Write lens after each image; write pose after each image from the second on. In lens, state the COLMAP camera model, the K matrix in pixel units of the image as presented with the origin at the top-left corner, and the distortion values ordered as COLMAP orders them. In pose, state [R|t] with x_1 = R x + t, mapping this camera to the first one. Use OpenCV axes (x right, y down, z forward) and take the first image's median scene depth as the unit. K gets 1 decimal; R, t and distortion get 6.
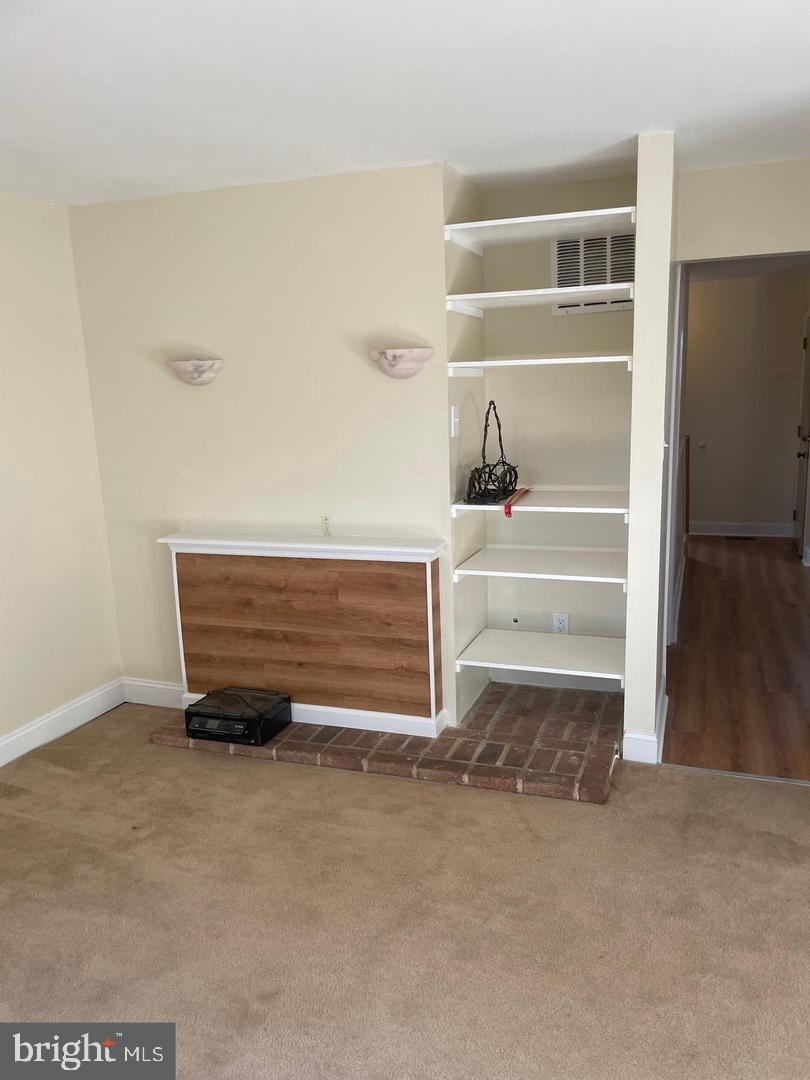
lens RADIAL K [[835.0, 0, 405.1], [0, 835.0, 541.4], [0, 0, 1]] dist [0.038115, -0.022774]
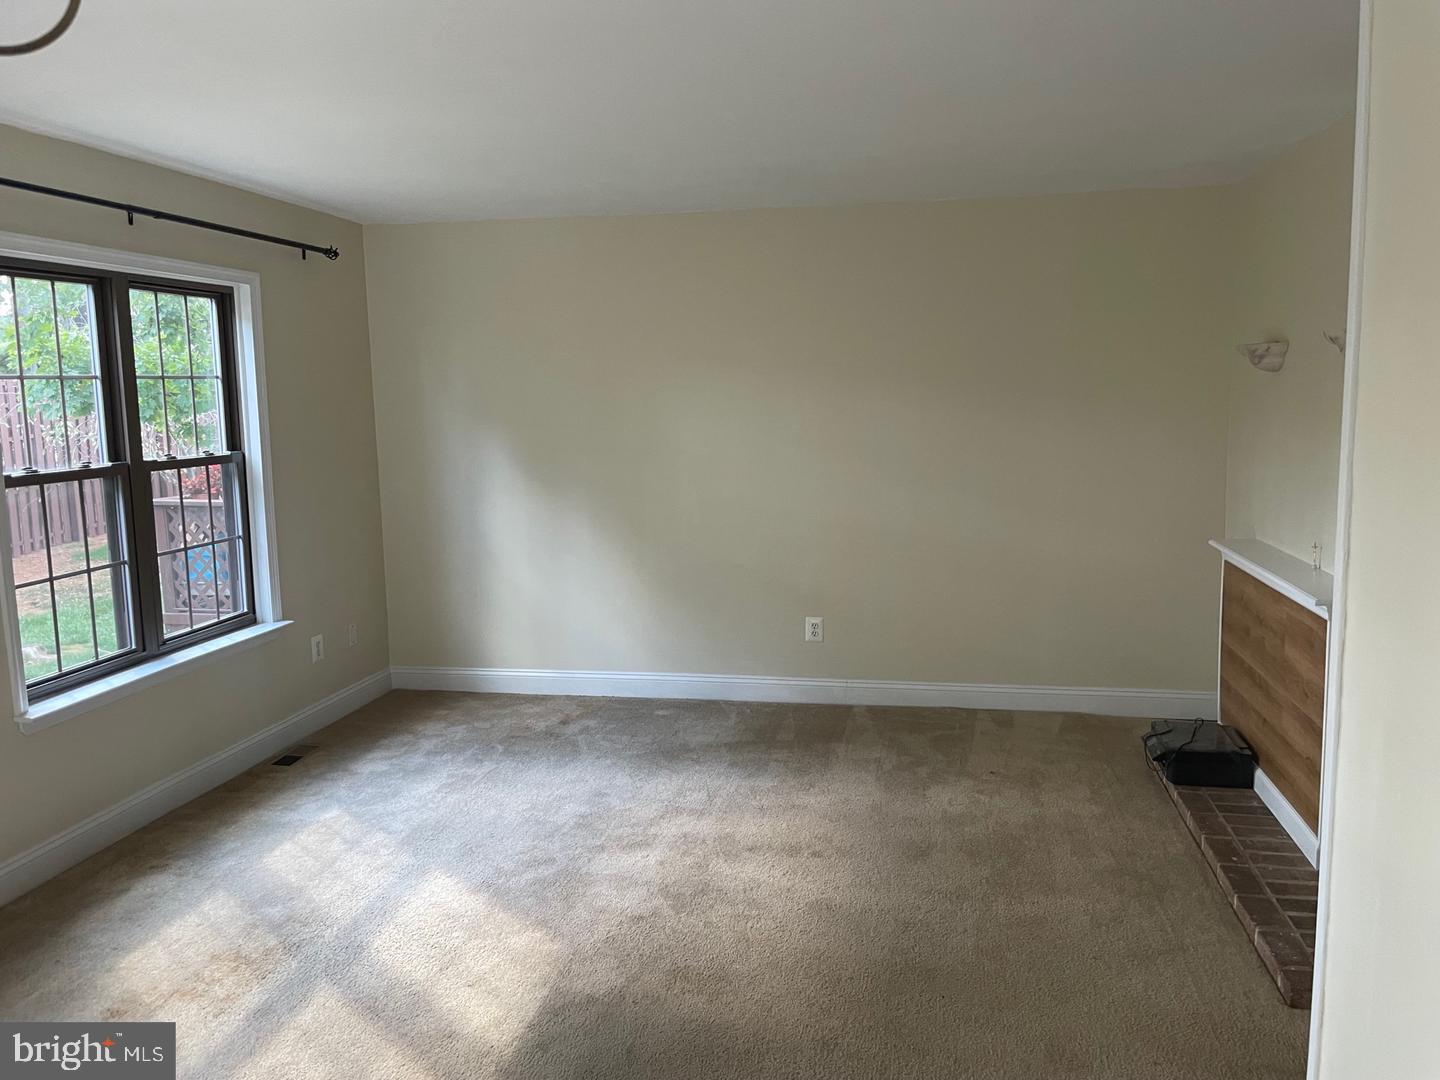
lens RADIAL K [[1113.4, 0, 724.6], [0, 1113.4, 540.1], [0, 0, 1]] dist [0.038115, -0.022774]
pose [[0.172047, 0.172893, -0.969798, 0.820526], [-0.187698, 0.972195, 0.140021, -0.076044], [0.967041, 0.157939, 0.199715, 0.277096]]
